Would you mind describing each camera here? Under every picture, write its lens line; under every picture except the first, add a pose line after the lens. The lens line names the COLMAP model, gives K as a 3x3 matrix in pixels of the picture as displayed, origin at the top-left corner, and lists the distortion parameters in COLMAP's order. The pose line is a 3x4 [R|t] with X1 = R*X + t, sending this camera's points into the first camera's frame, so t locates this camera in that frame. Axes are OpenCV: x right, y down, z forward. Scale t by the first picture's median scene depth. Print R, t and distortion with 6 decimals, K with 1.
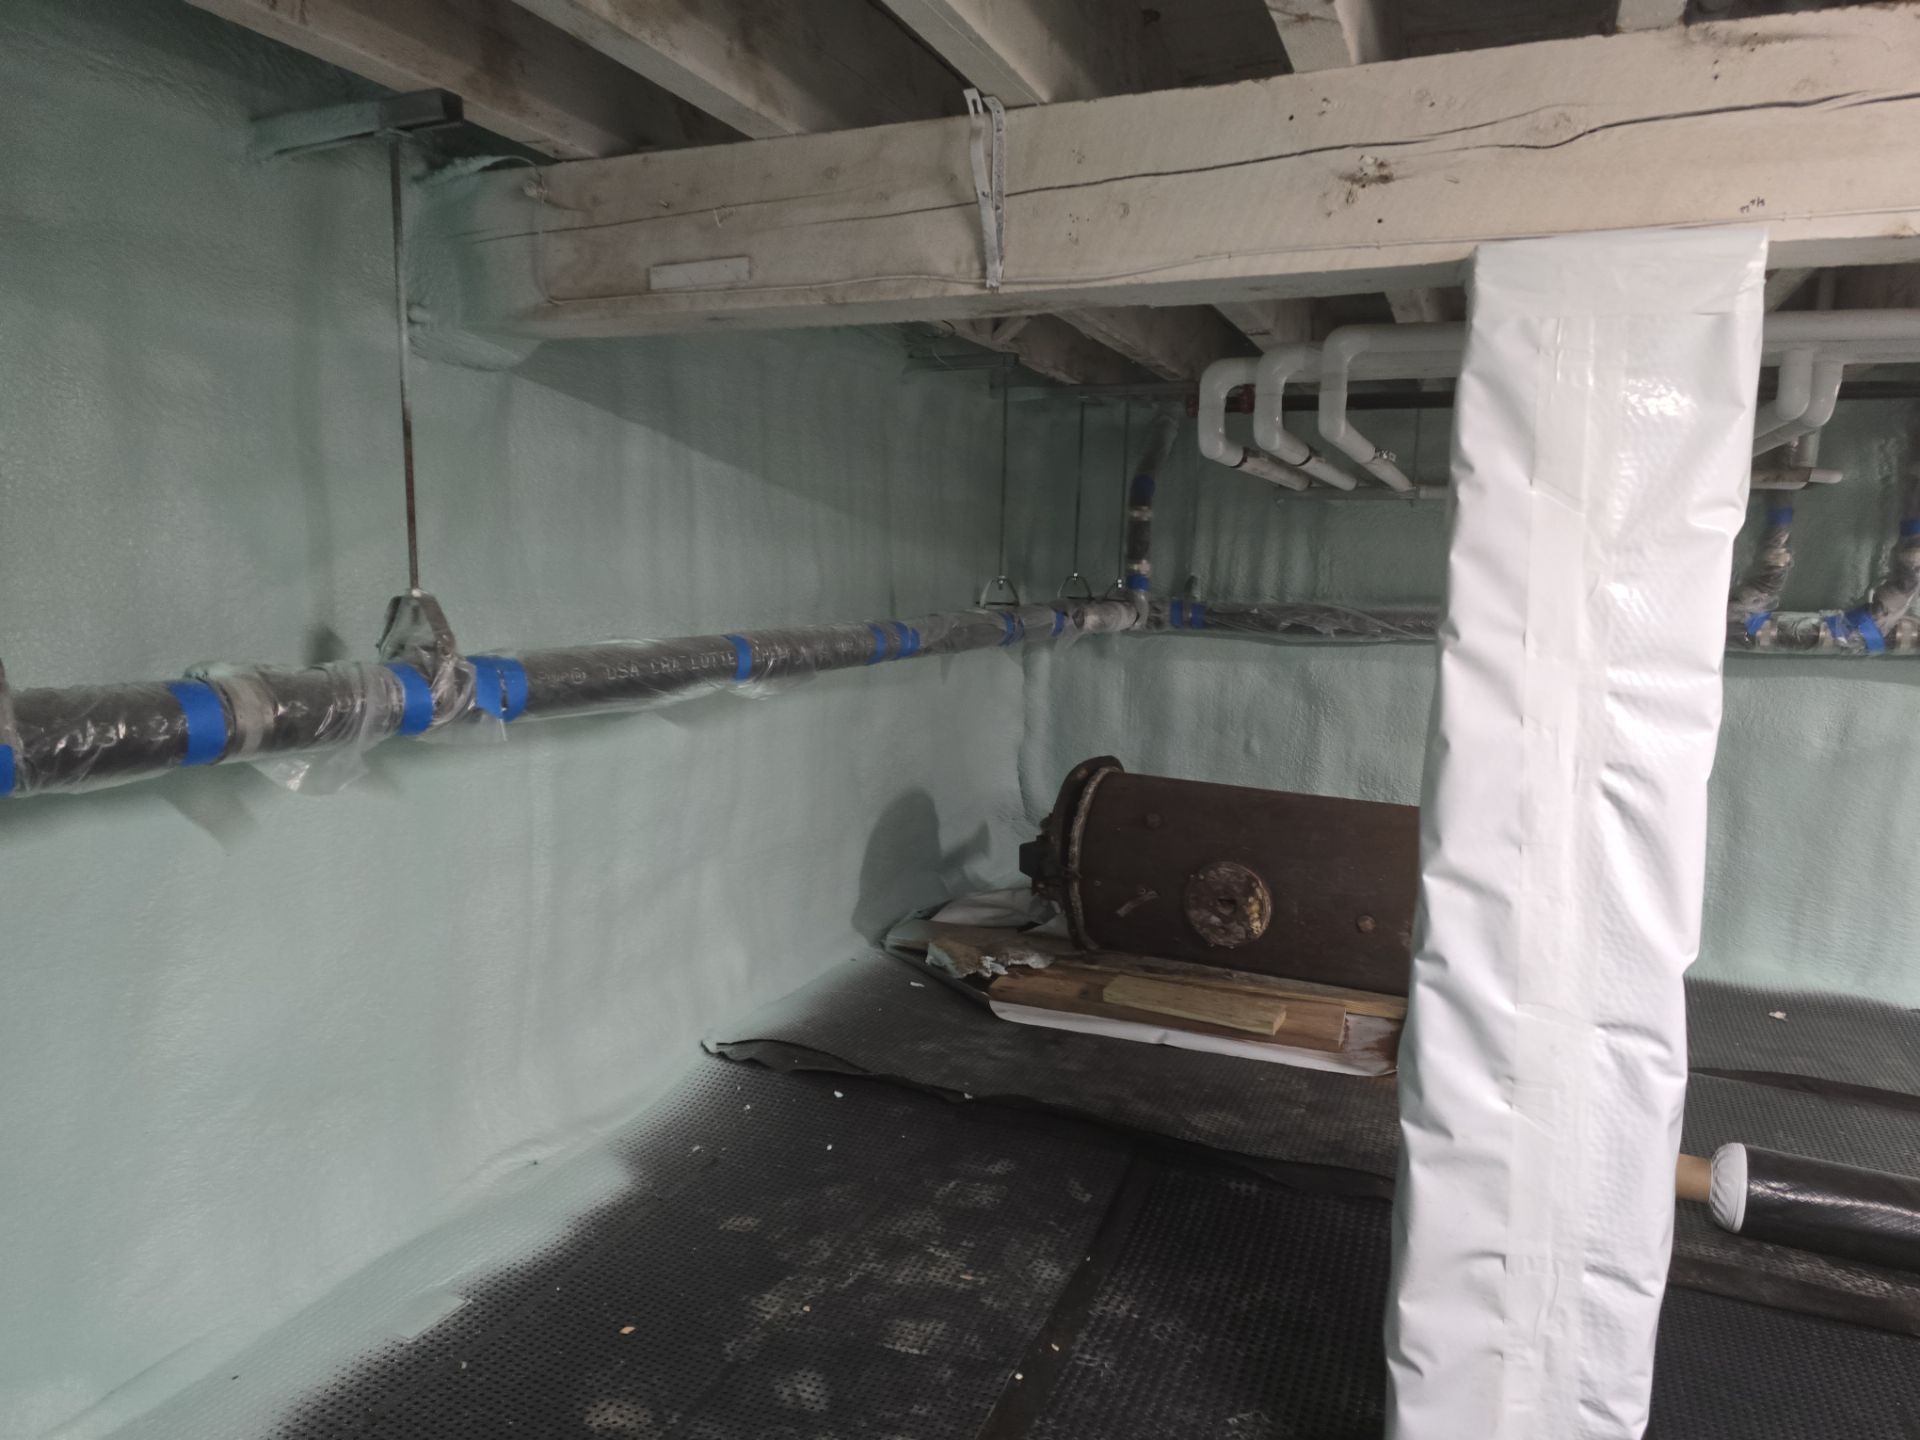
lens RADIAL K [[1267.4, 0, 964.3], [0, 1267.4, 712.0], [0, 0, 1]] dist [0.062667, -0.053700]
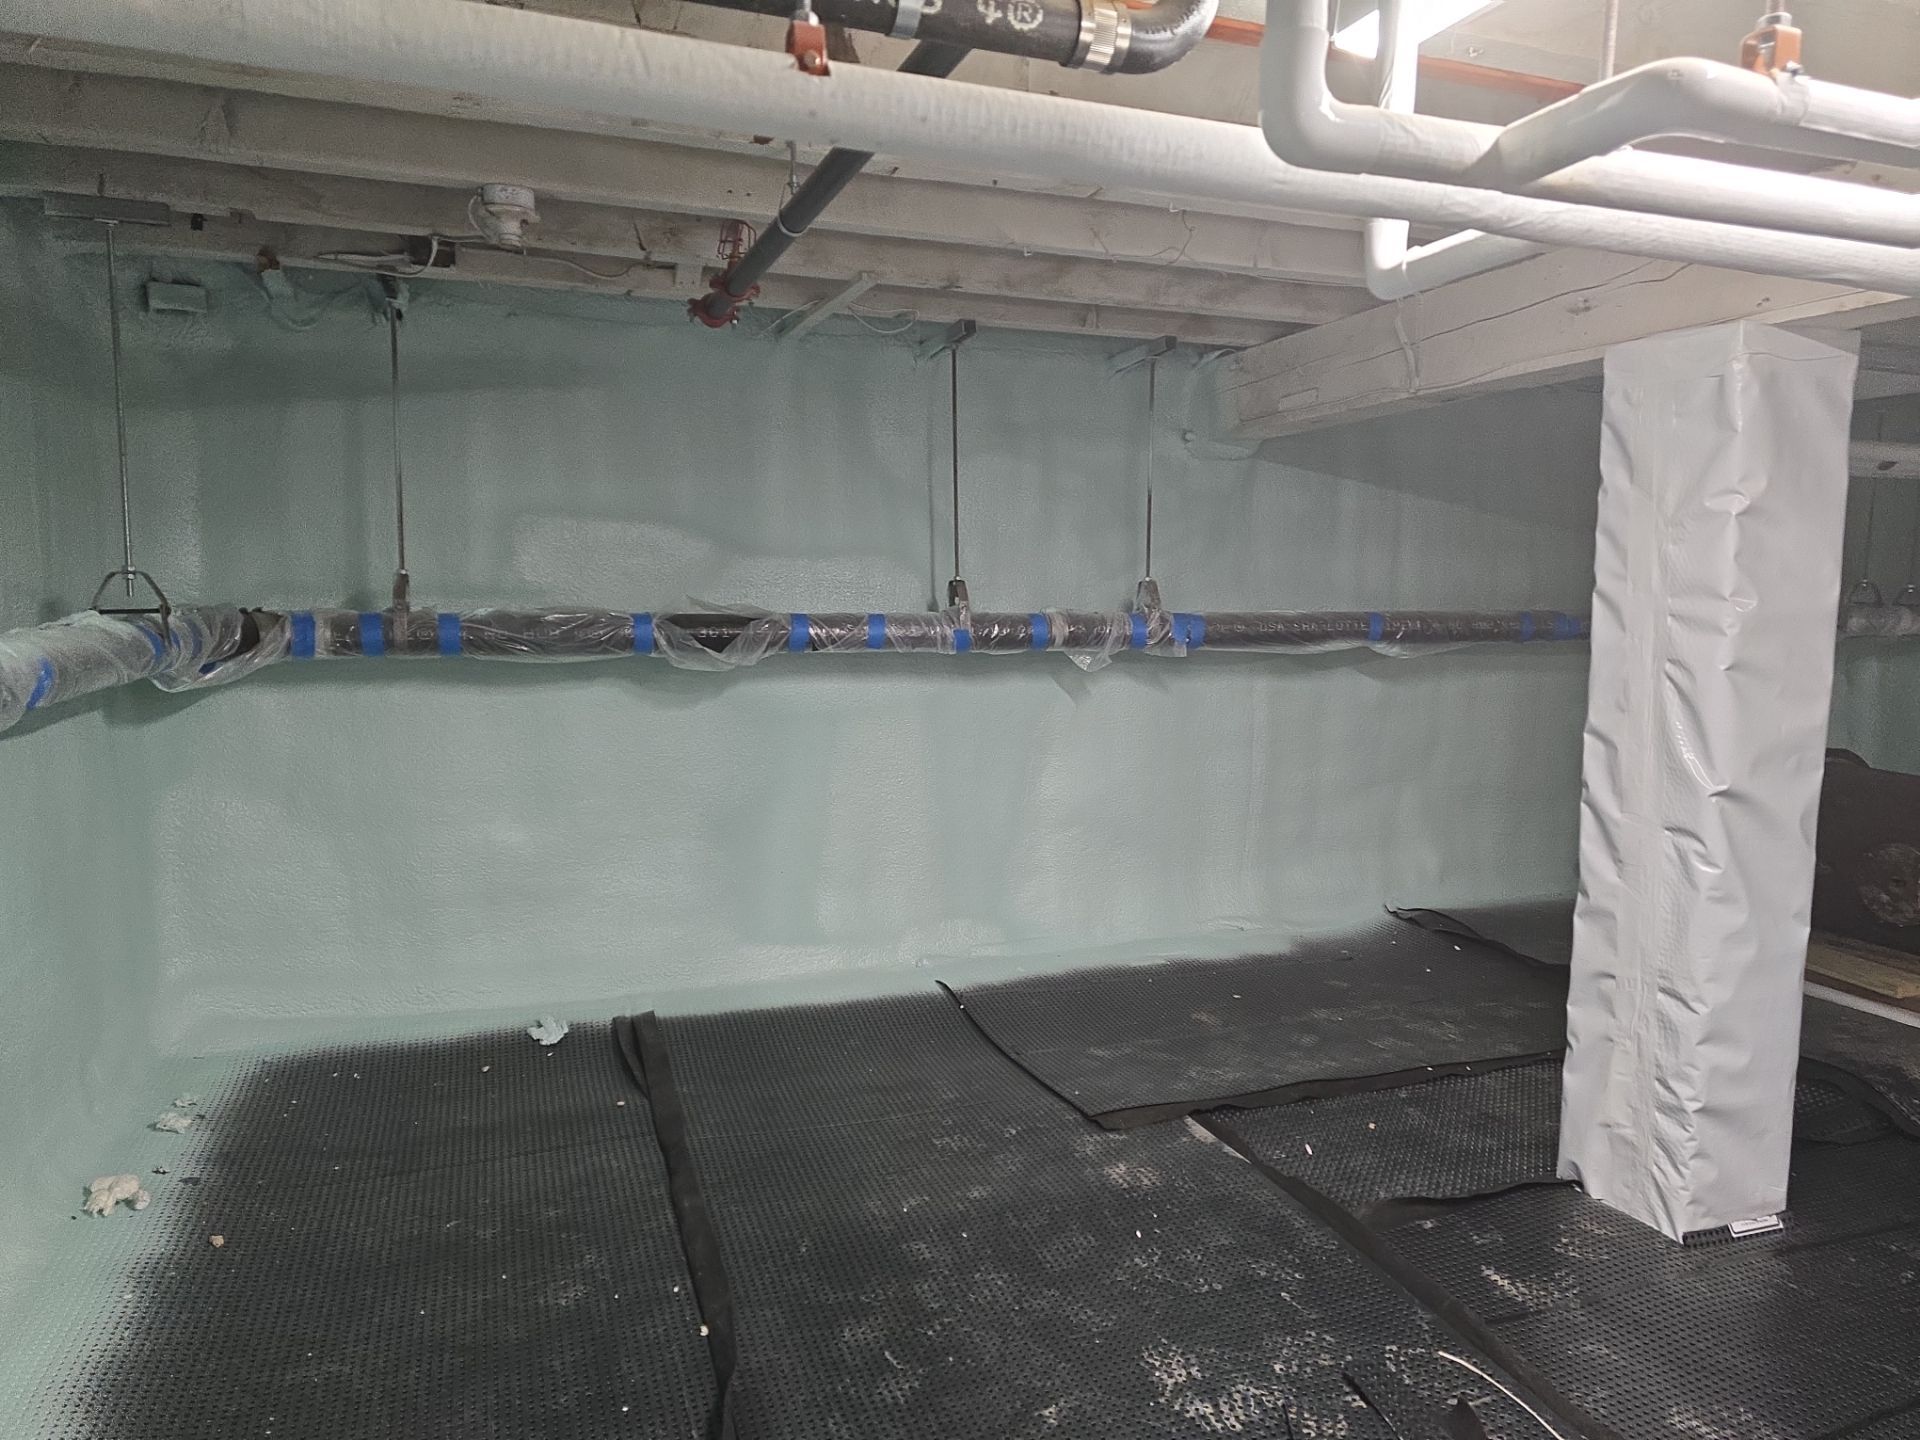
lens RADIAL K [[1267.4, 0, 967.1], [0, 1267.4, 707.8], [0, 0, 1]] dist [0.062667, -0.053700]
pose [[0.681392, 0.053769, -0.729941, 0.422716], [-0.084161, 0.996439, -0.005164, 0.071317], [0.727064, 0.064952, 0.683491, -0.280388]]
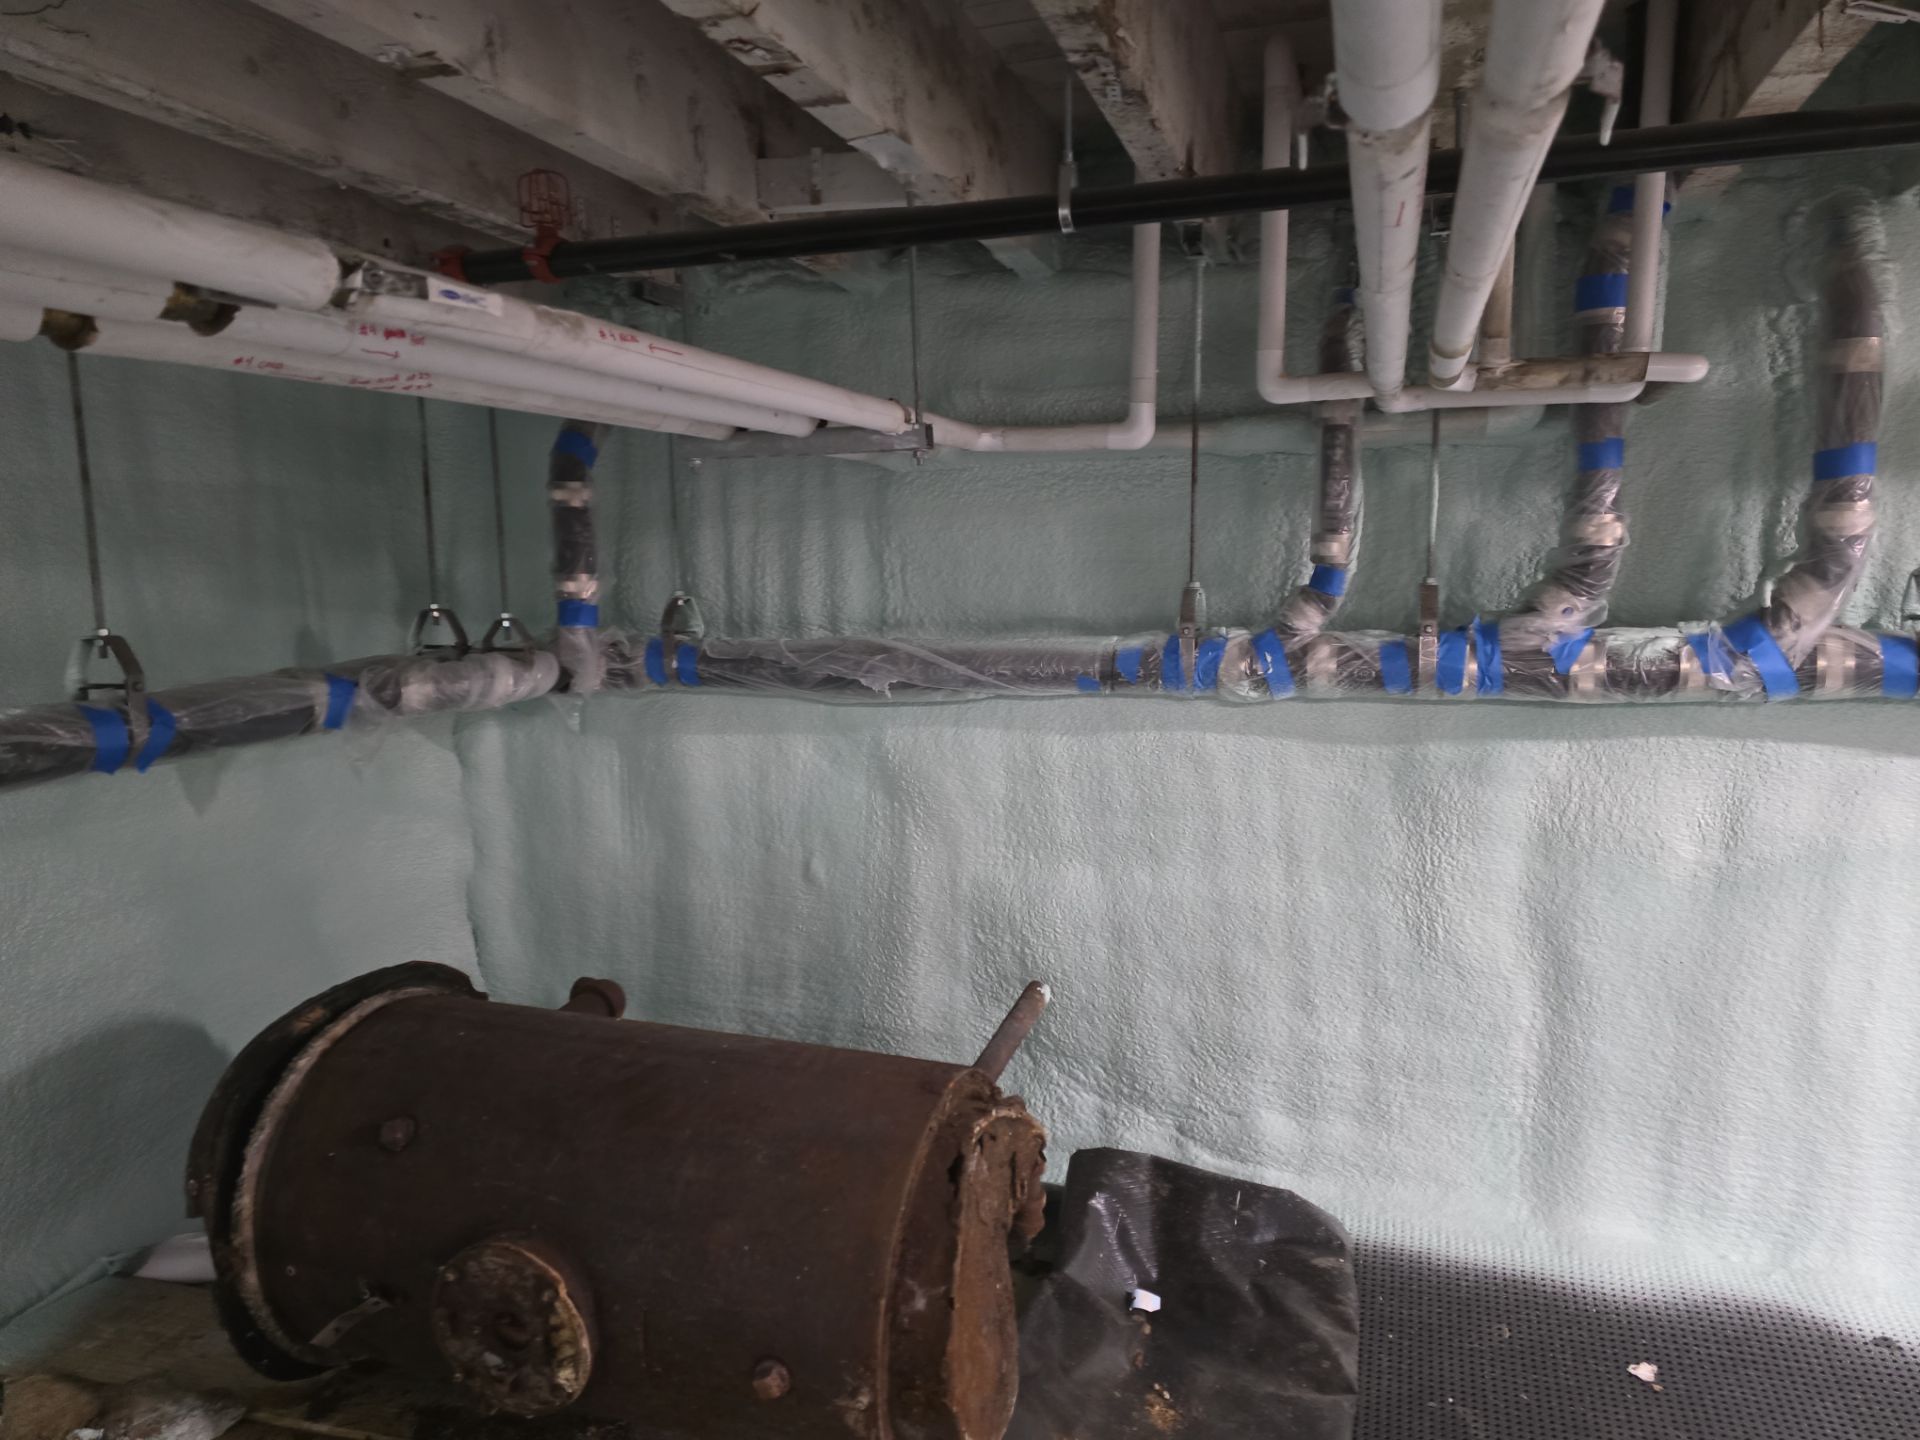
lens RADIAL K [[1267.4, 0, 960.9], [0, 1267.4, 710.4], [0, 0, 1]] dist [0.062667, -0.053700]
pose [[0.995987, -0.054404, 0.071068, 0.324700], [0.053894, 0.998505, 0.009077, -0.064546], [-0.071456, -0.005211, 0.997430, 0.485463]]
